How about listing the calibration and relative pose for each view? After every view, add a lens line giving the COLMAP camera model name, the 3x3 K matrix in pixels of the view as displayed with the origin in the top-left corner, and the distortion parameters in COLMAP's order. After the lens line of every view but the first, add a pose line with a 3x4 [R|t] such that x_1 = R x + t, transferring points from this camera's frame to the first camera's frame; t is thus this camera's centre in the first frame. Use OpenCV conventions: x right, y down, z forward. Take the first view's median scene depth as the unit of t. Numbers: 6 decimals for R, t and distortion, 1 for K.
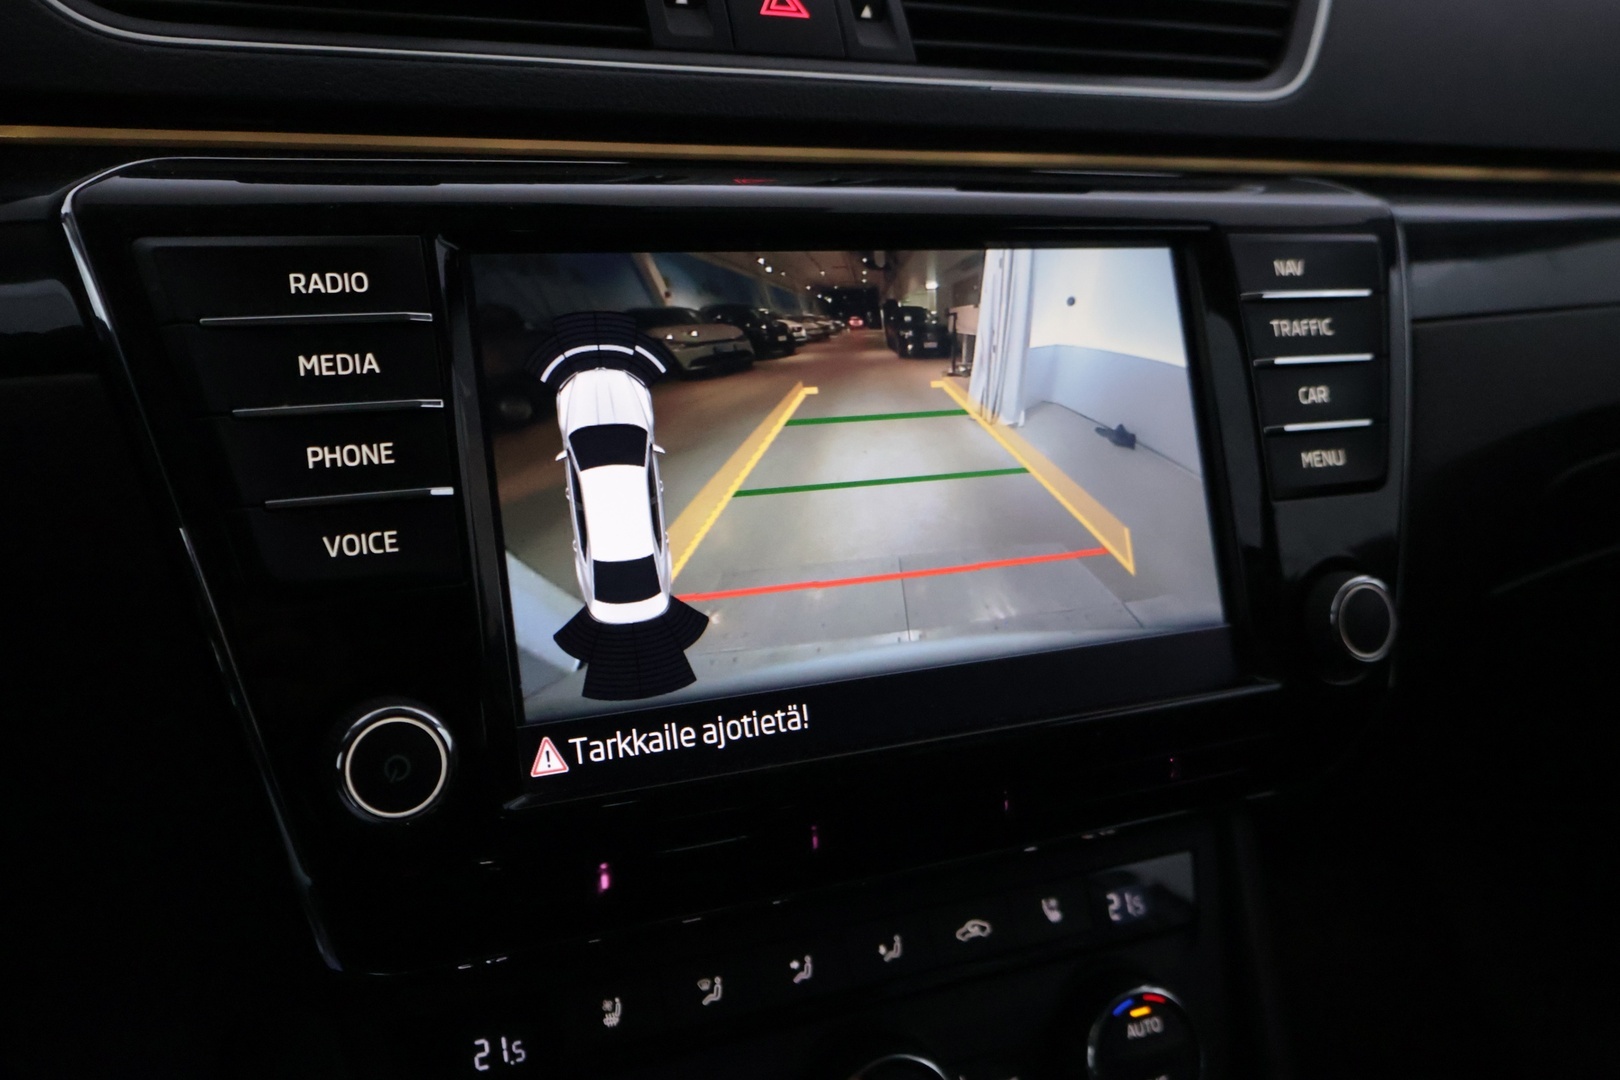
lens RADIAL K [[1549.7, 0, 823.0], [0, 1549.7, 552.1], [0, 0, 1]] dist [-0.012592, 0.000000]
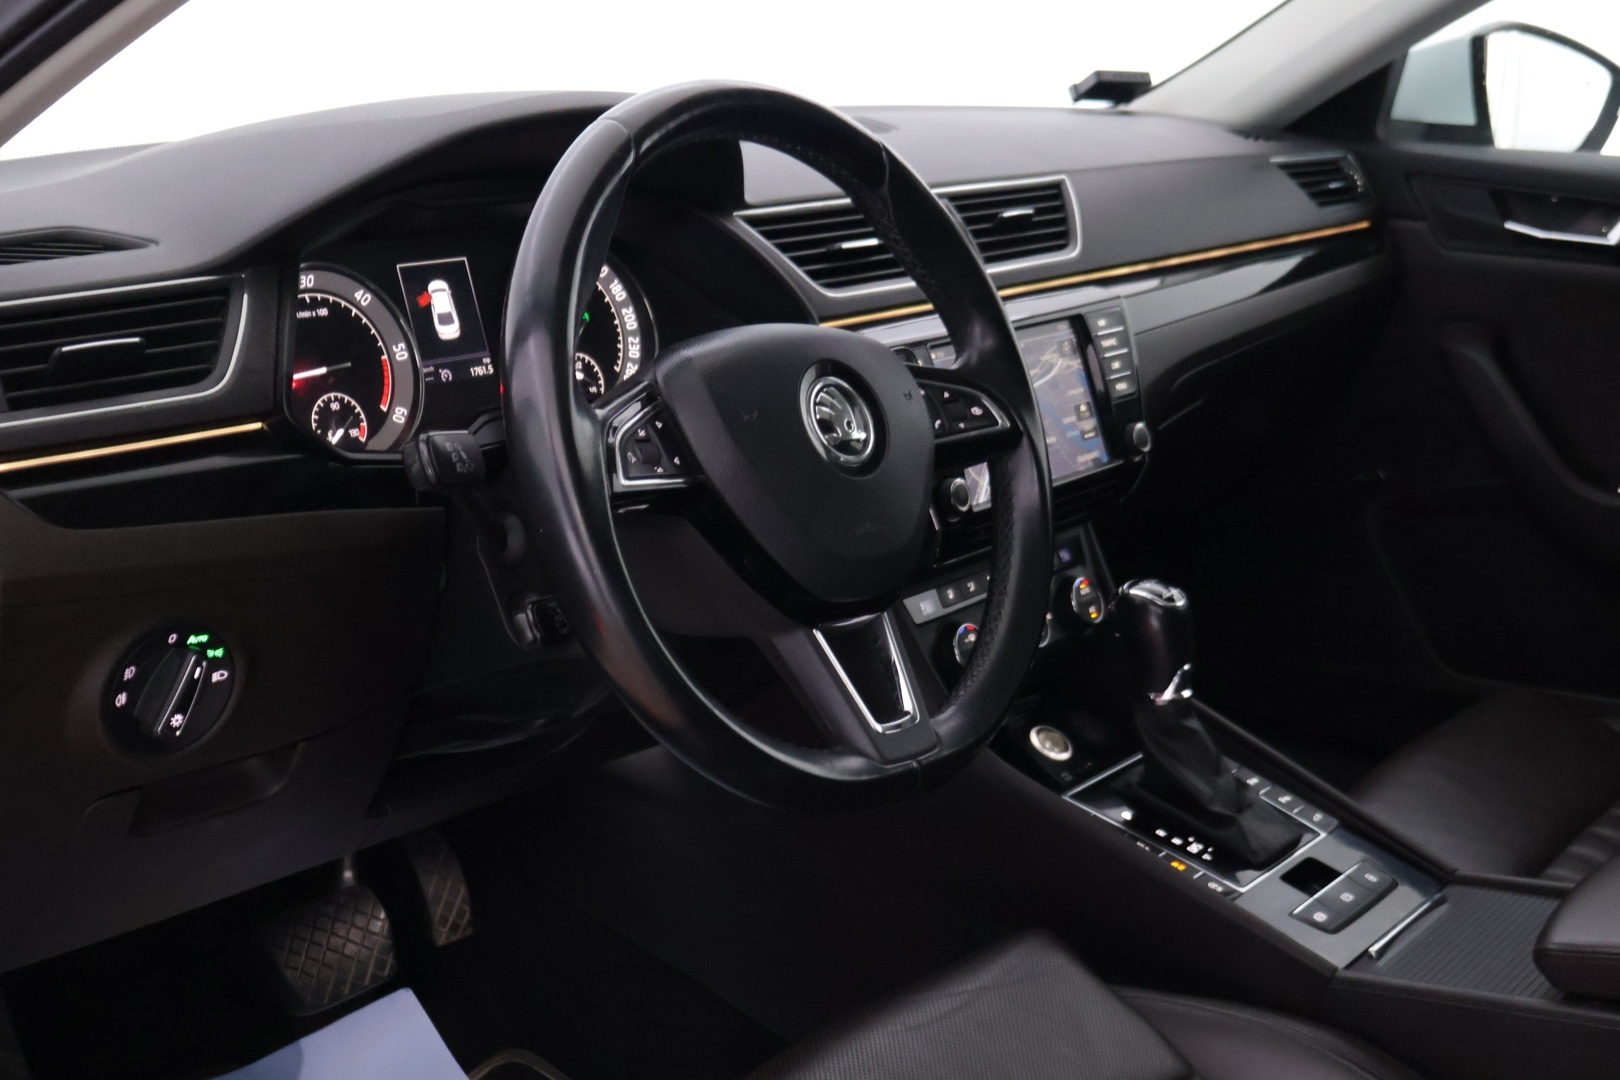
lens RADIAL K [[2053.9, 0, 833.6], [0, 2053.9, 480.4], [0, 0, 1]] dist [0.011637, 0.000000]
pose [[0.902149, -0.113878, 0.416124, -1.902047], [0.122695, 0.992429, 0.005591, 0.030579], [-0.413610, 0.046013, 0.909290, -2.433108]]
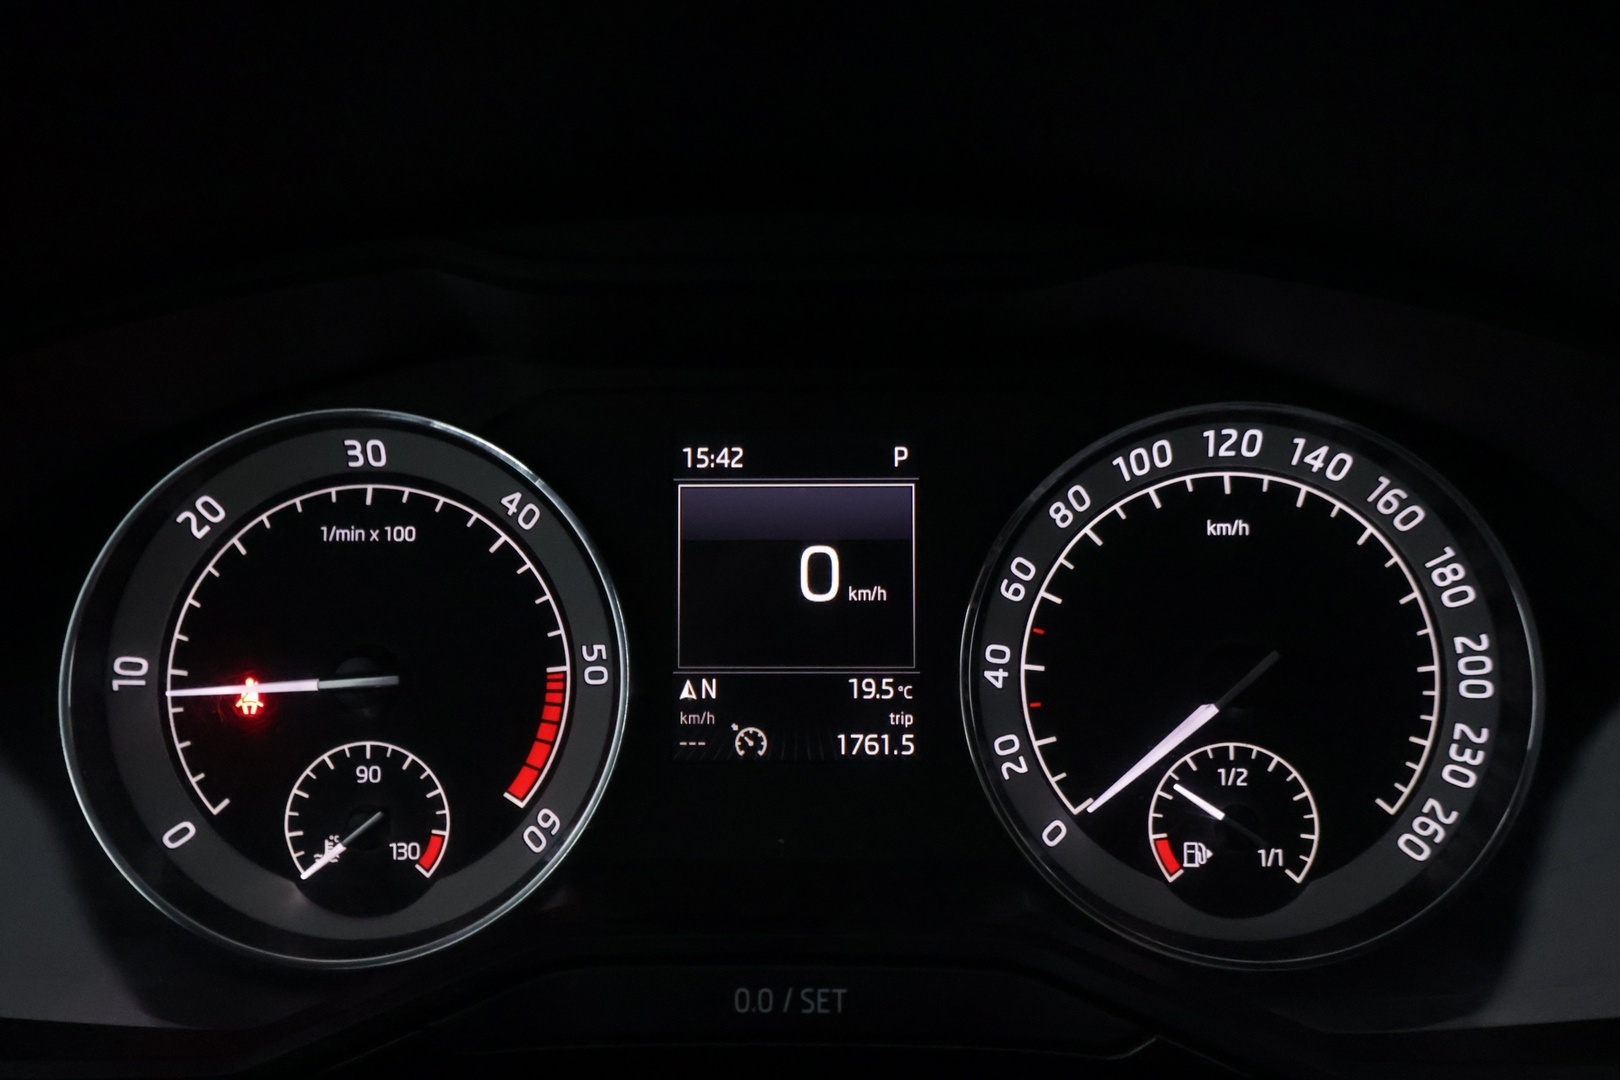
lens RADIAL K [[1471.3, 0, 811.5], [0, 1471.3, 533.3], [0, 0, 1]] dist [0.015772, 0.000000]
pose [[0.885332, 0.085880, -0.456960, -0.660187], [-0.080207, 0.996270, 0.031841, -0.345753], [0.457990, 0.008462, 0.888917, 0.014325]]
